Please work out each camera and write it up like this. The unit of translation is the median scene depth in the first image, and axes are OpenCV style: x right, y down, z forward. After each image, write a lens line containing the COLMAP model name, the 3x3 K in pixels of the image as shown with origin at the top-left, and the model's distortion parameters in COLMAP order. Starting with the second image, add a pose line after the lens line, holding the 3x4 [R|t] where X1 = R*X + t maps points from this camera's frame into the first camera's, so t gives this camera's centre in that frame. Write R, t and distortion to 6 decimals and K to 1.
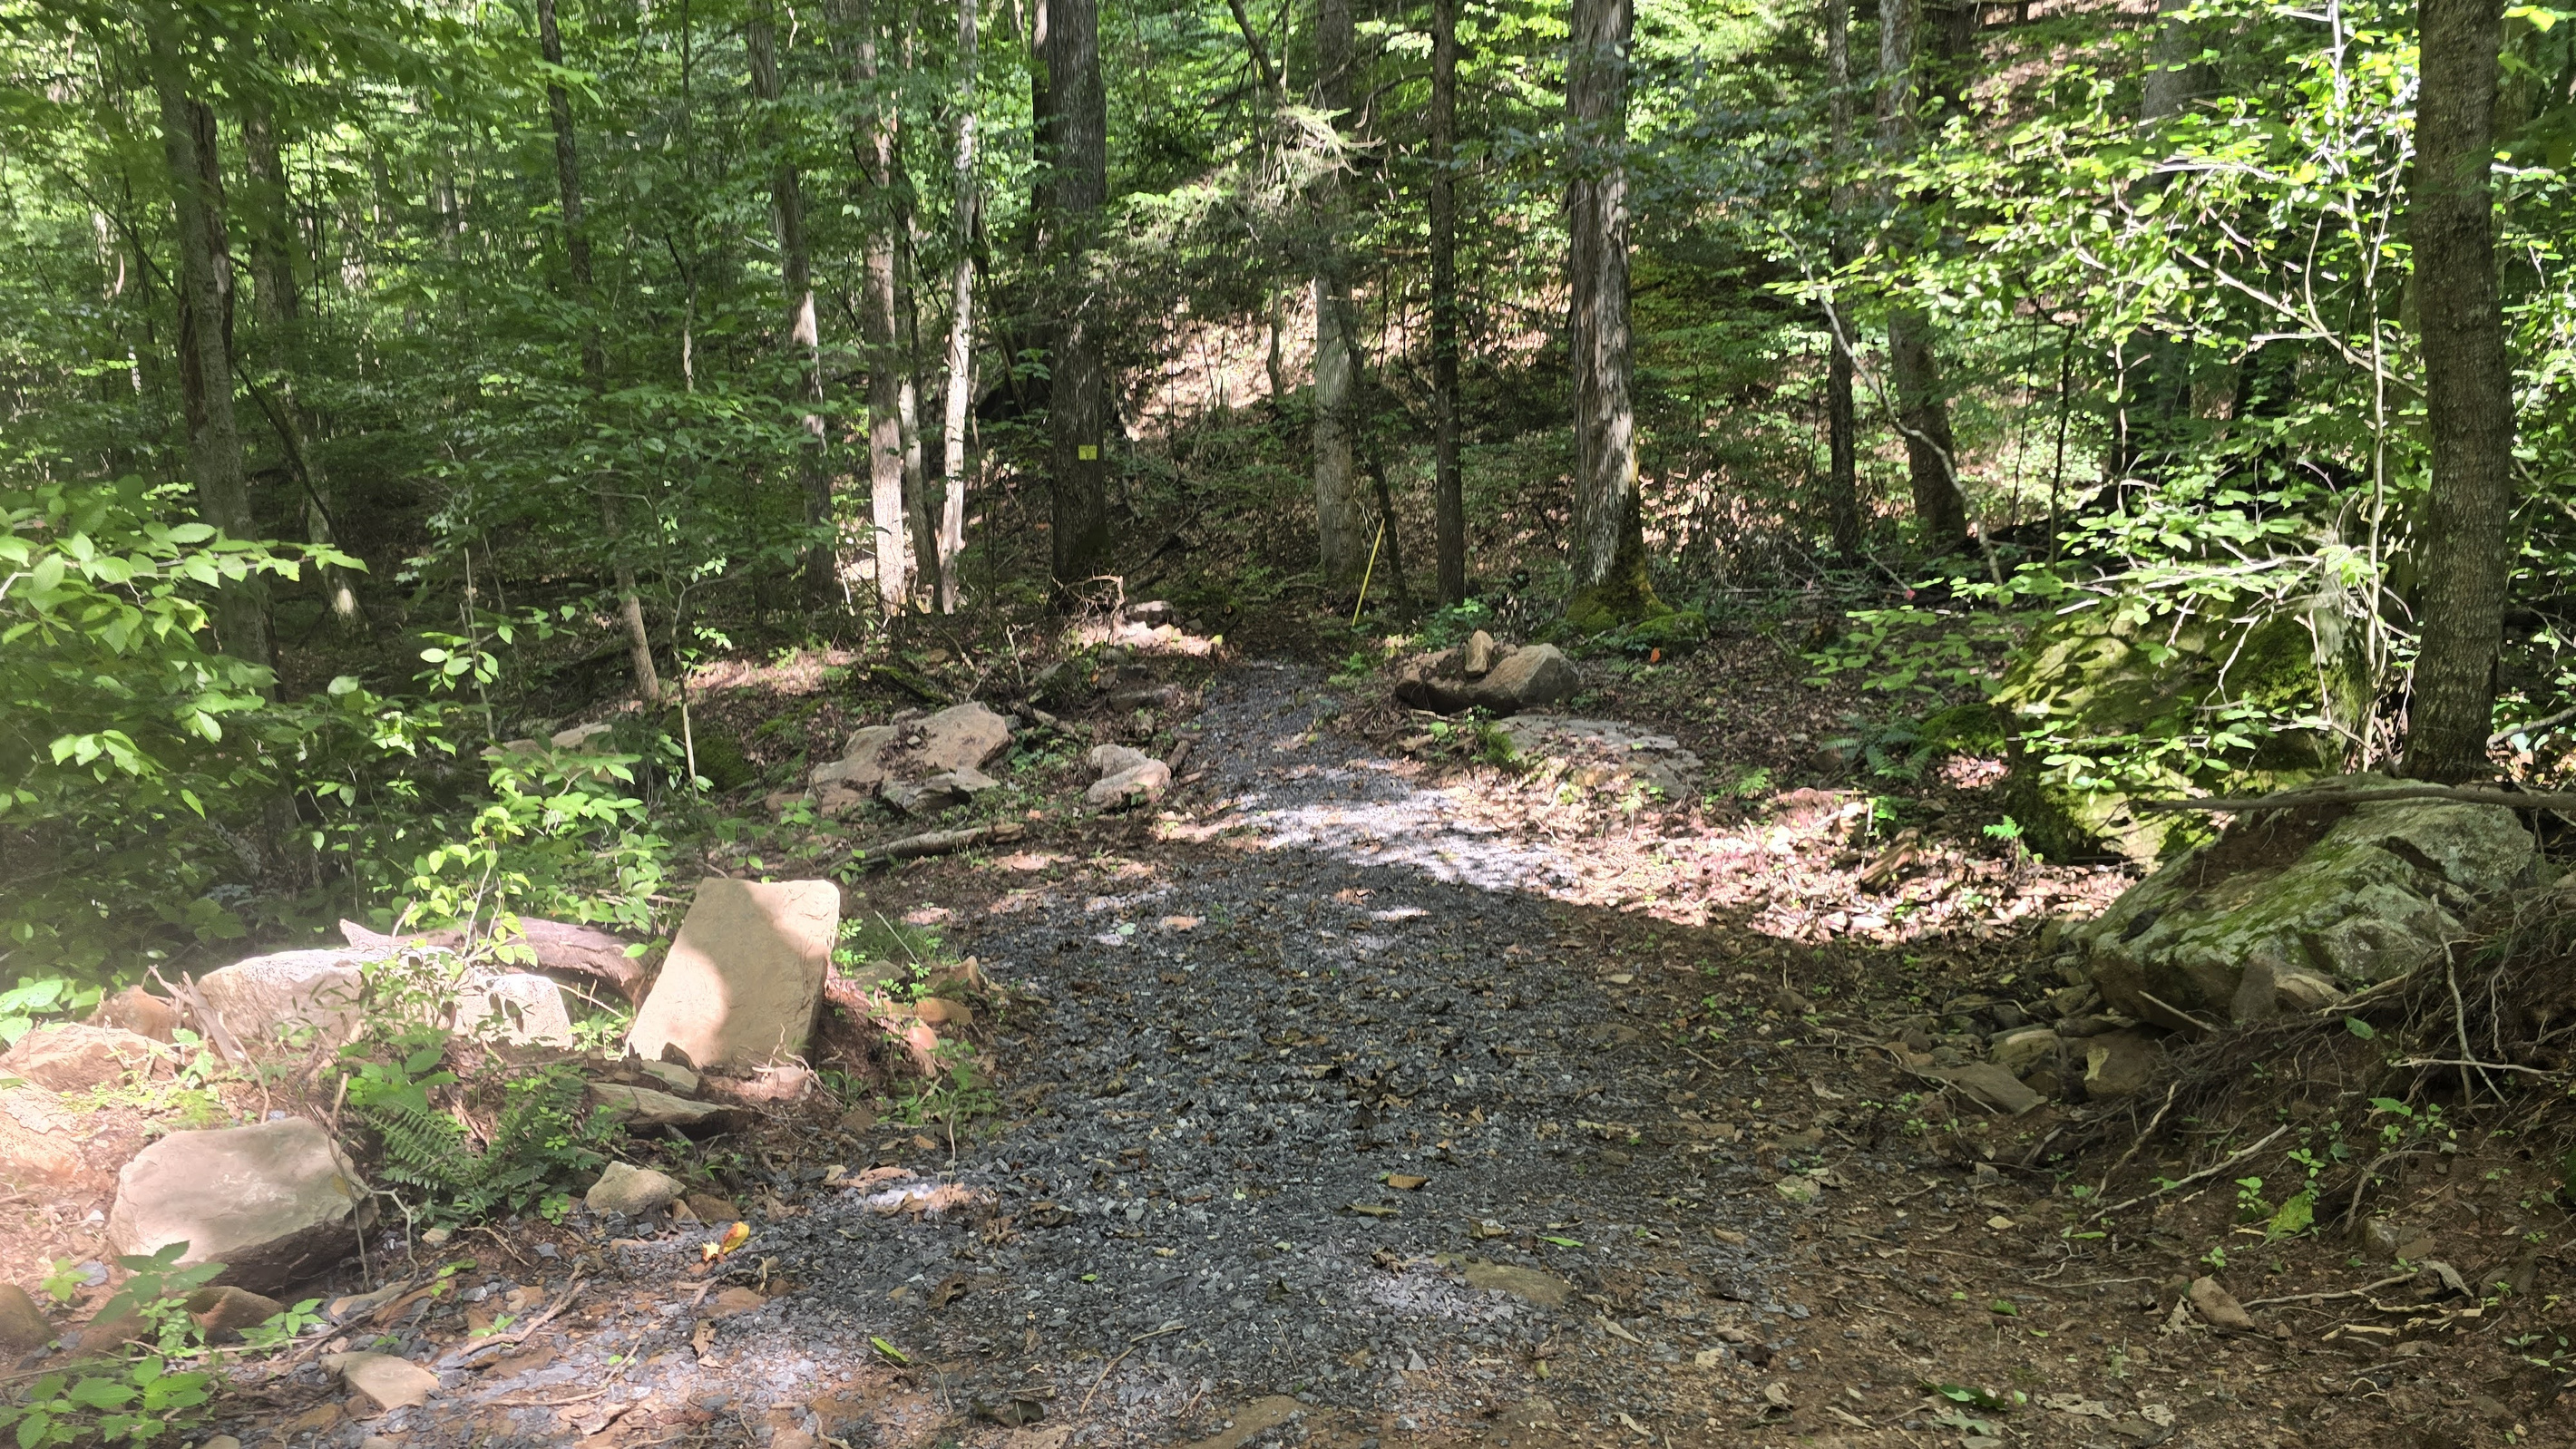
lens RADIAL K [[1706.6, 0, 1288.0], [0, 1706.6, 724.5], [0, 0, 1]] dist [0.081035, -0.095006]
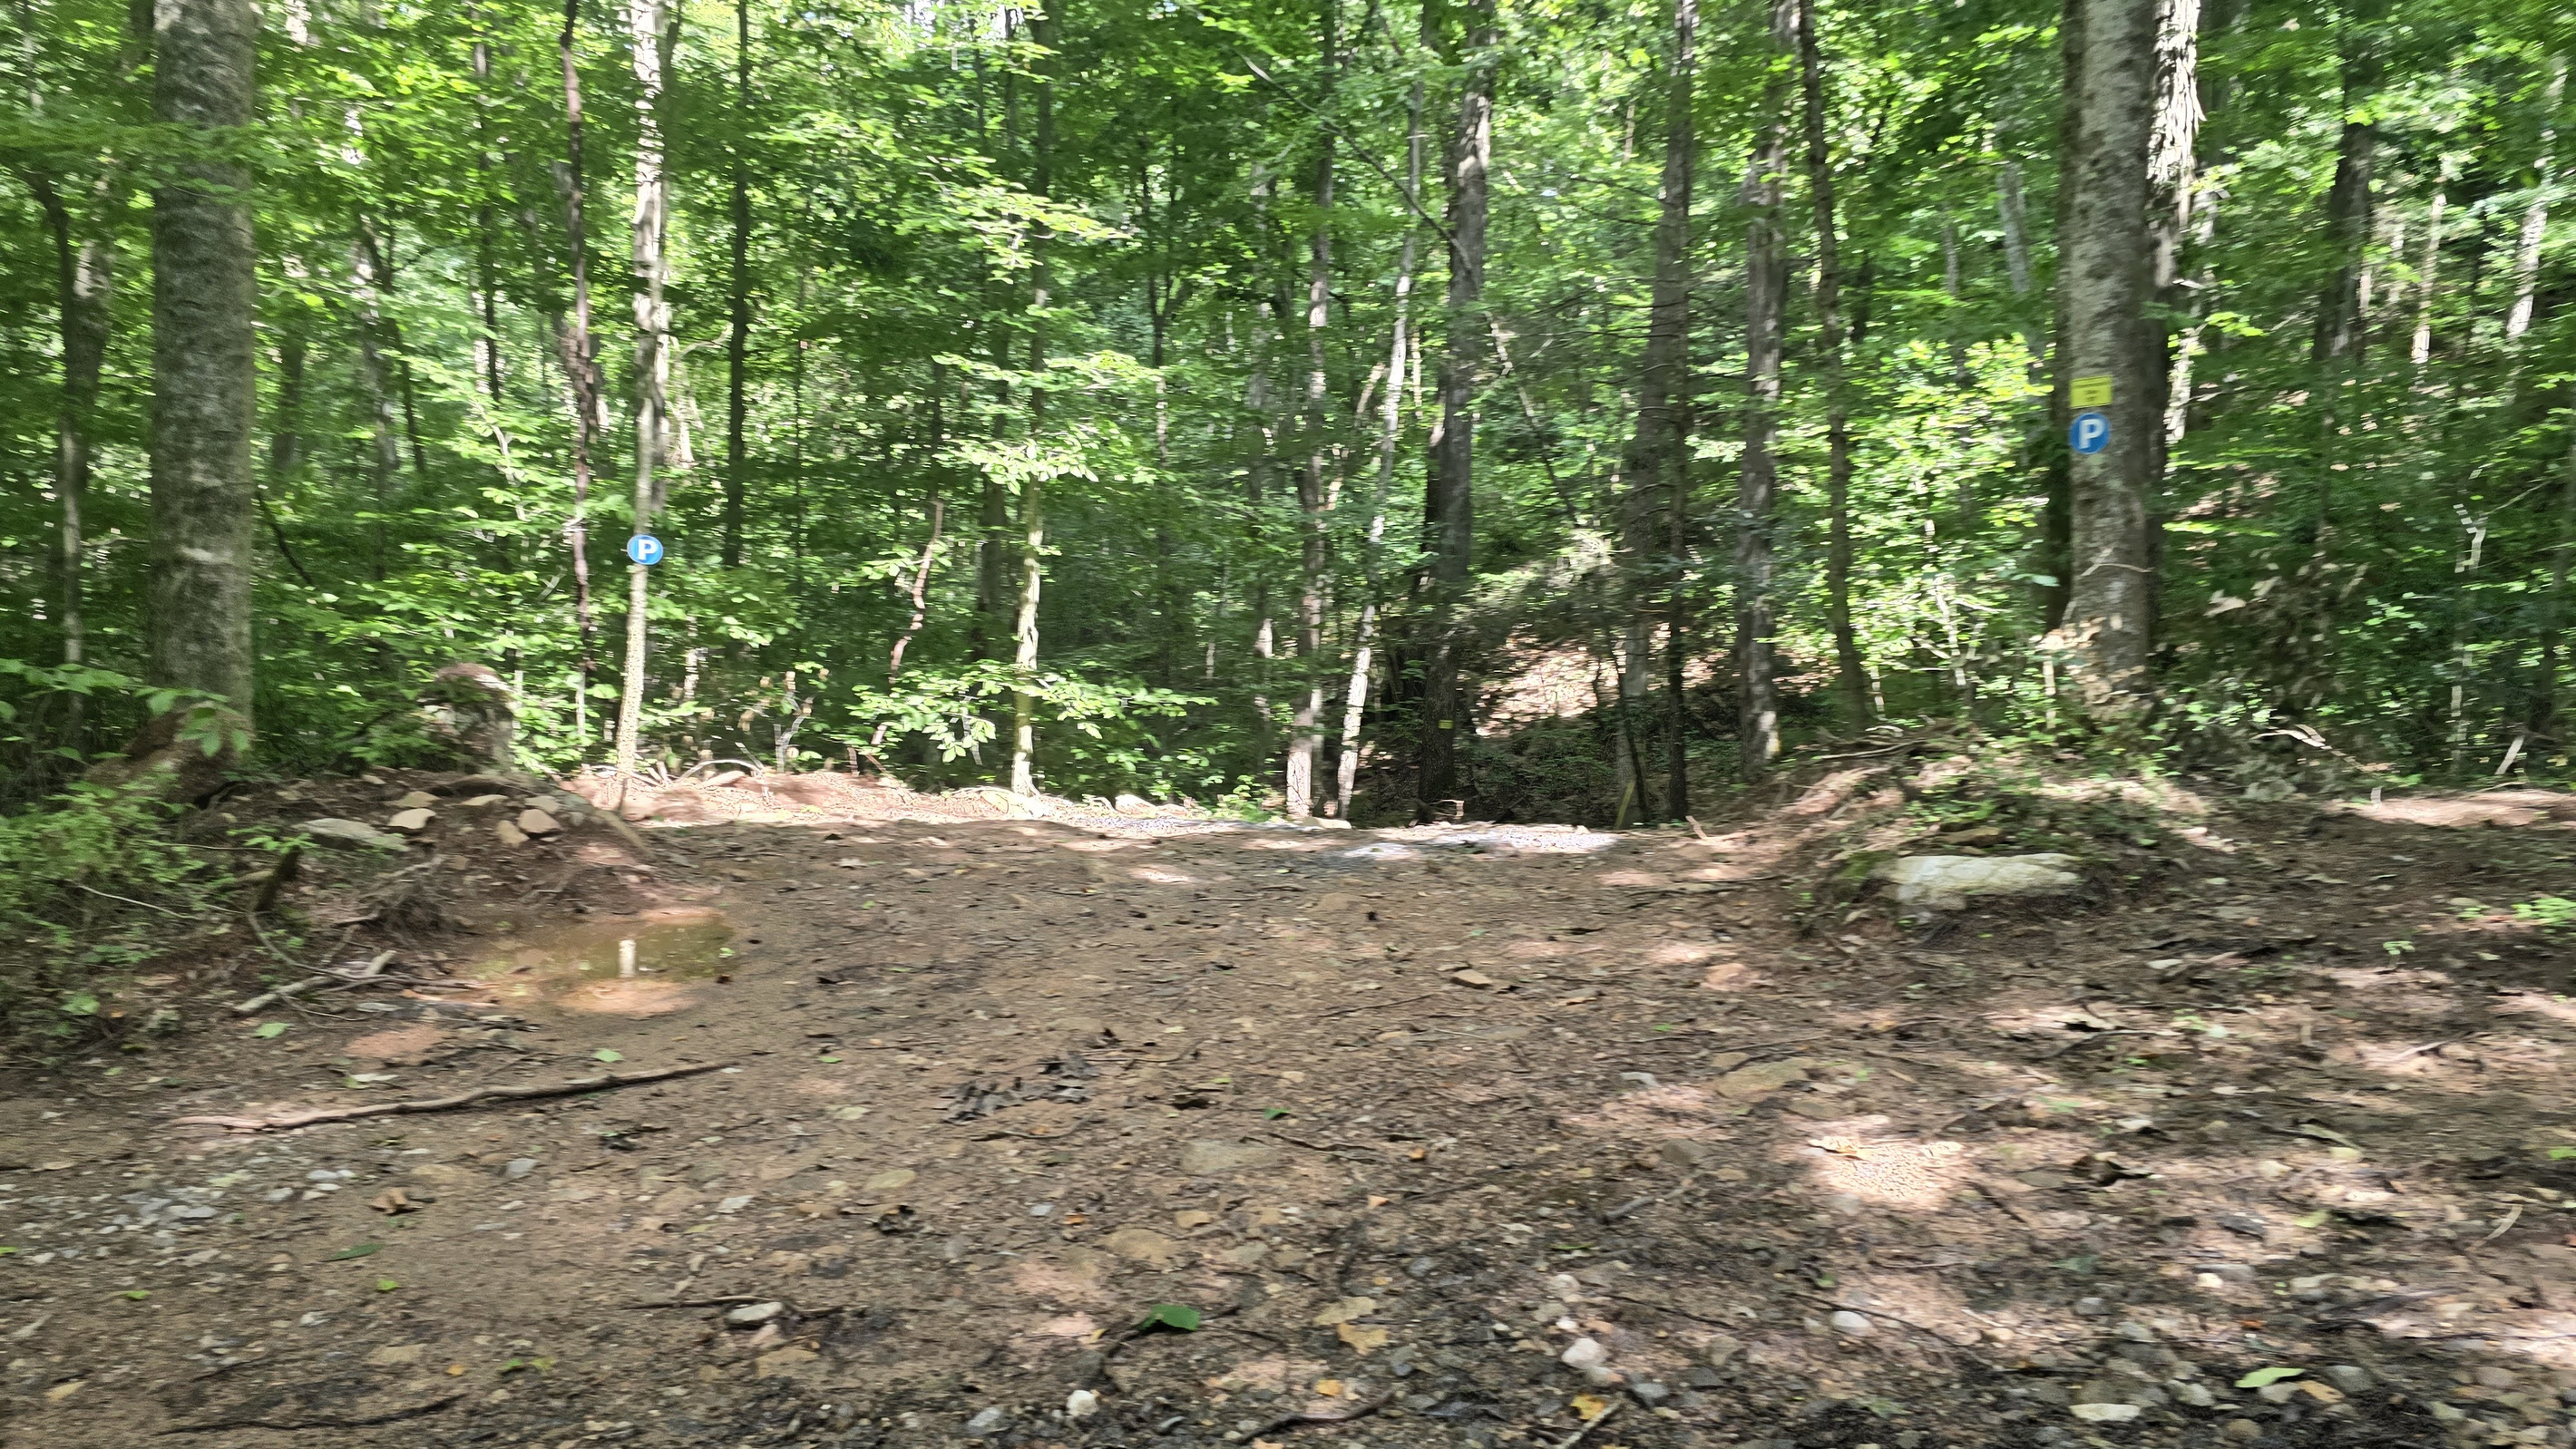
lens RADIAL K [[1706.6, 0, 1288.0], [0, 1706.6, 724.5], [0, 0, 1]] dist [0.081035, -0.095006]
pose [[0.976700, 0.051574, -0.208321, 0.040563], [-0.089423, 0.980216, -0.176578, 0.077284], [0.195093, 0.191093, 0.961989, -0.318395]]
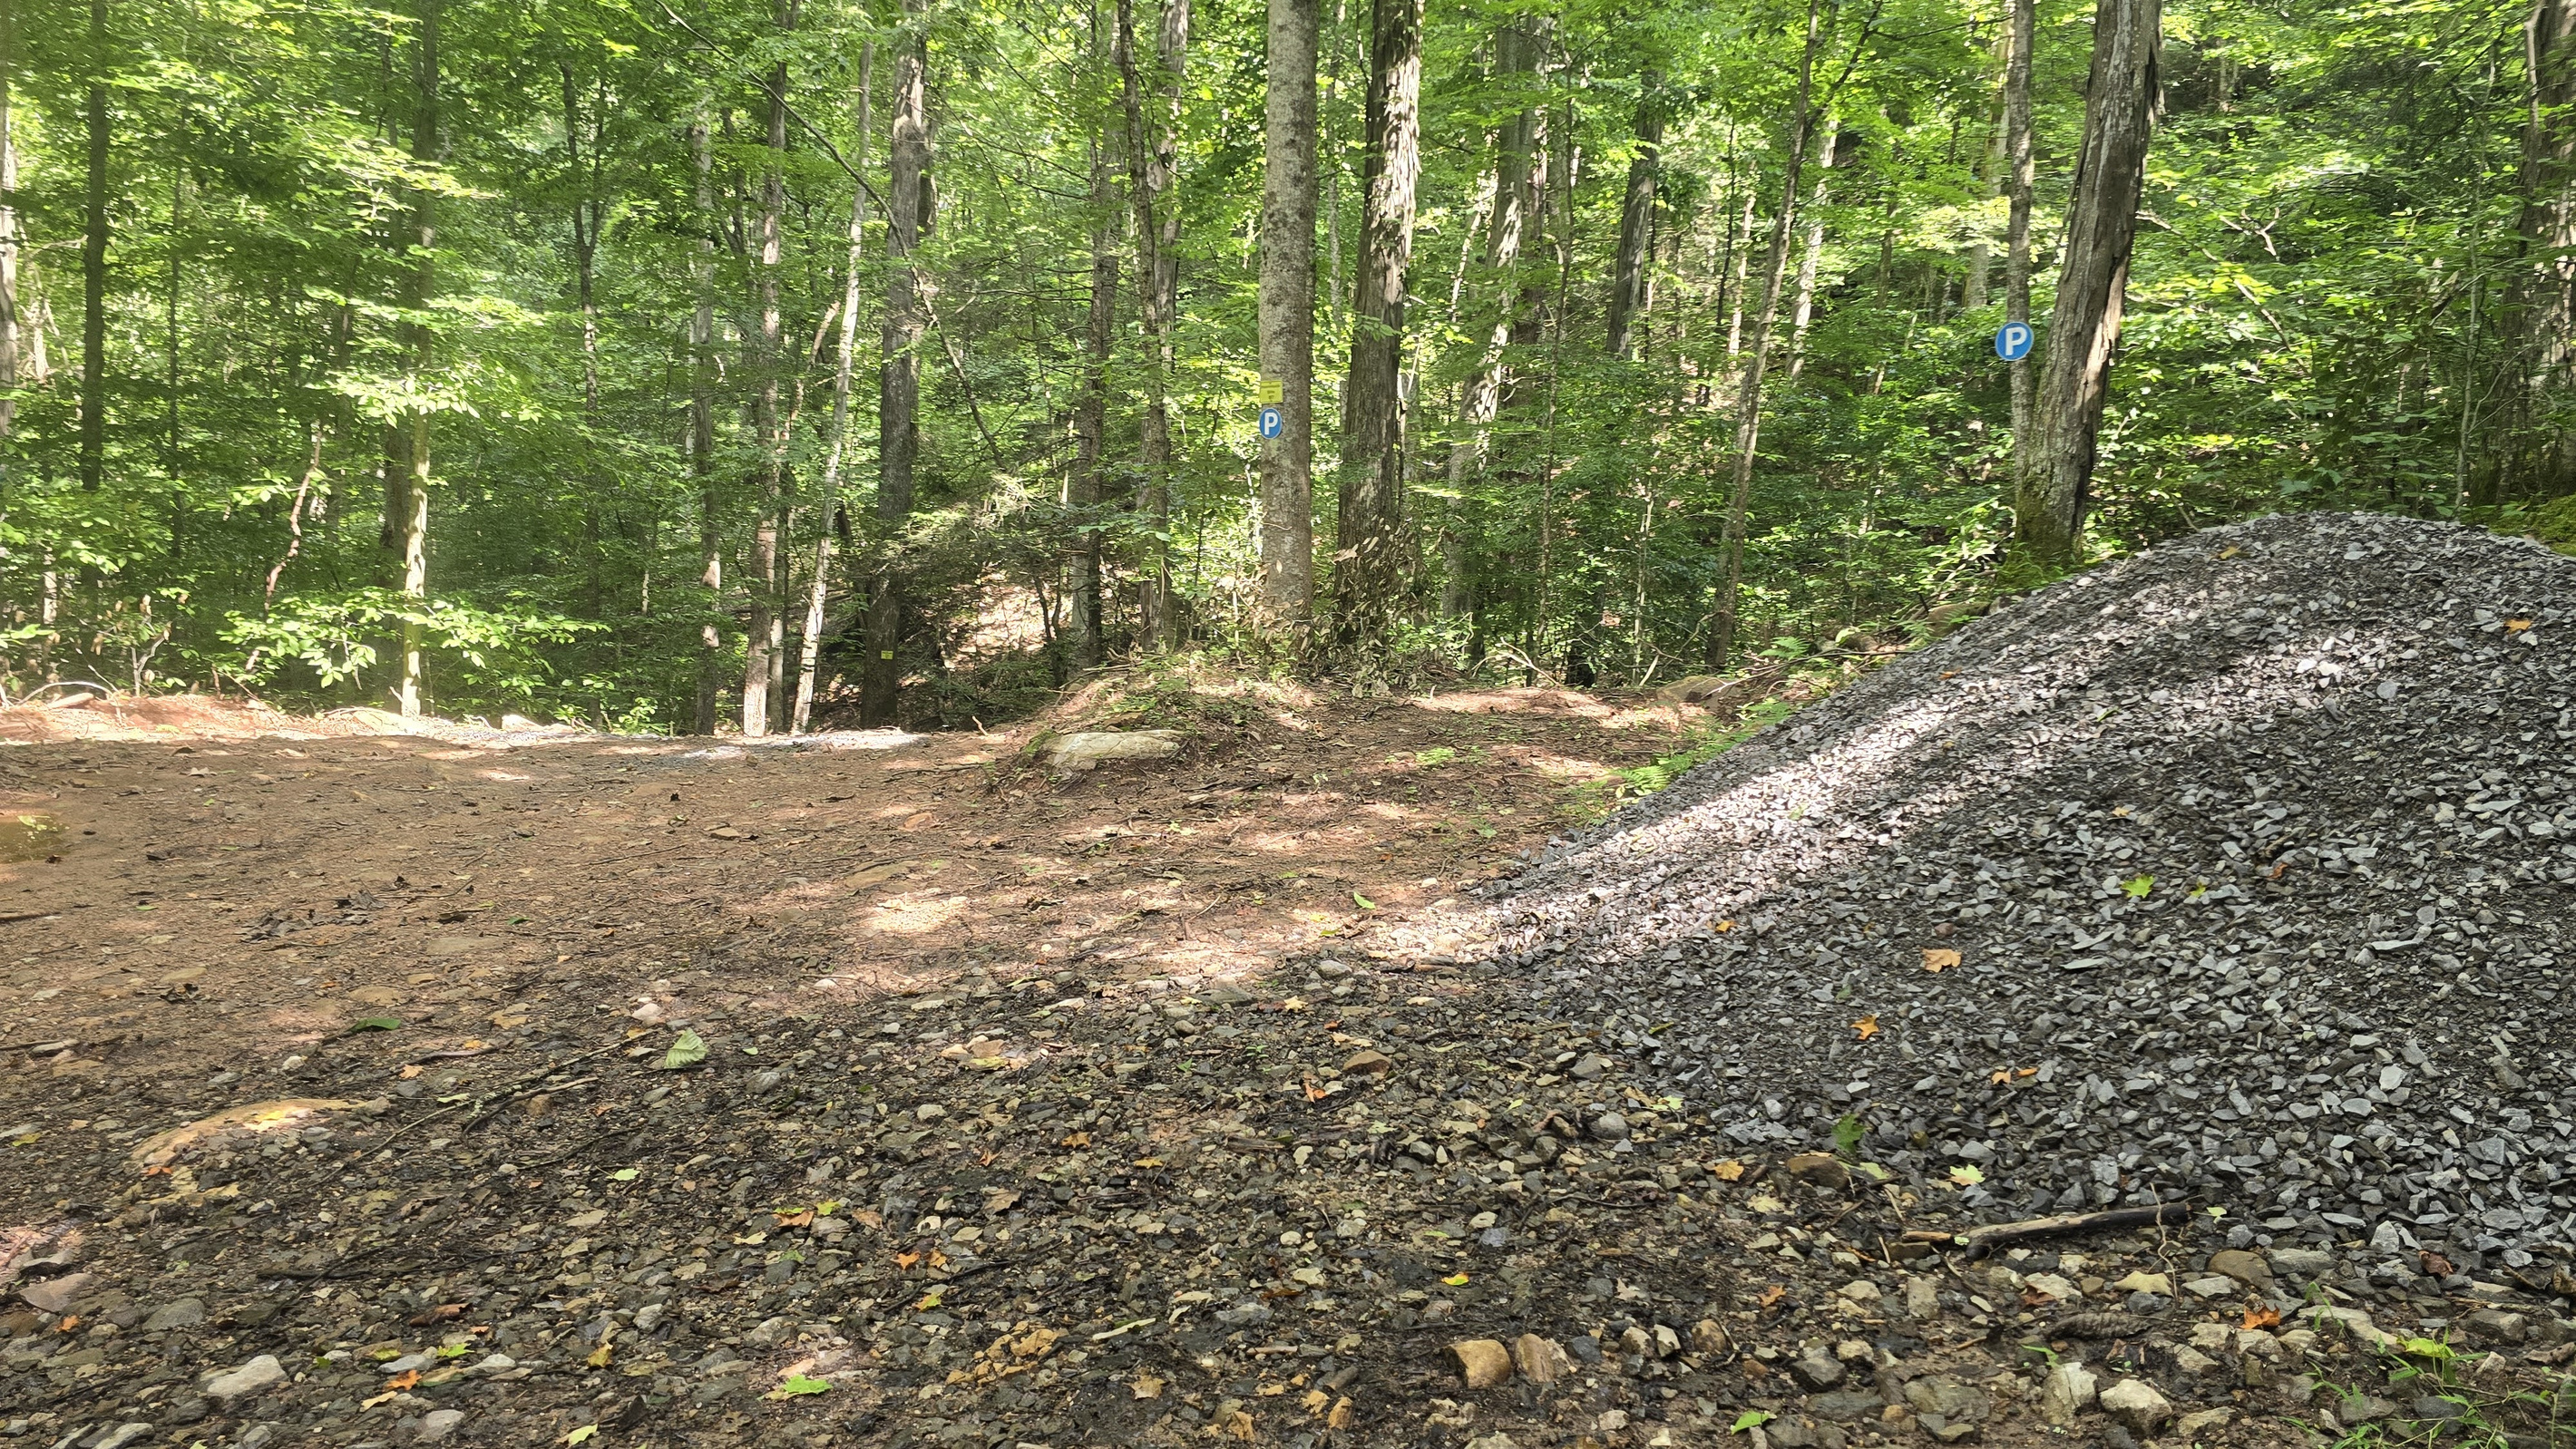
lens RADIAL K [[1710.1, 0, 1289.3], [0, 1710.1, 692.6], [0, 0, 1]] dist [0.029409, -0.035204]
pose [[0.995889, 0.048148, 0.076722, 0.085937], [-0.033923, 0.983634, -0.176958, 0.091390], [-0.083987, 0.173628, 0.981223, -0.381238]]
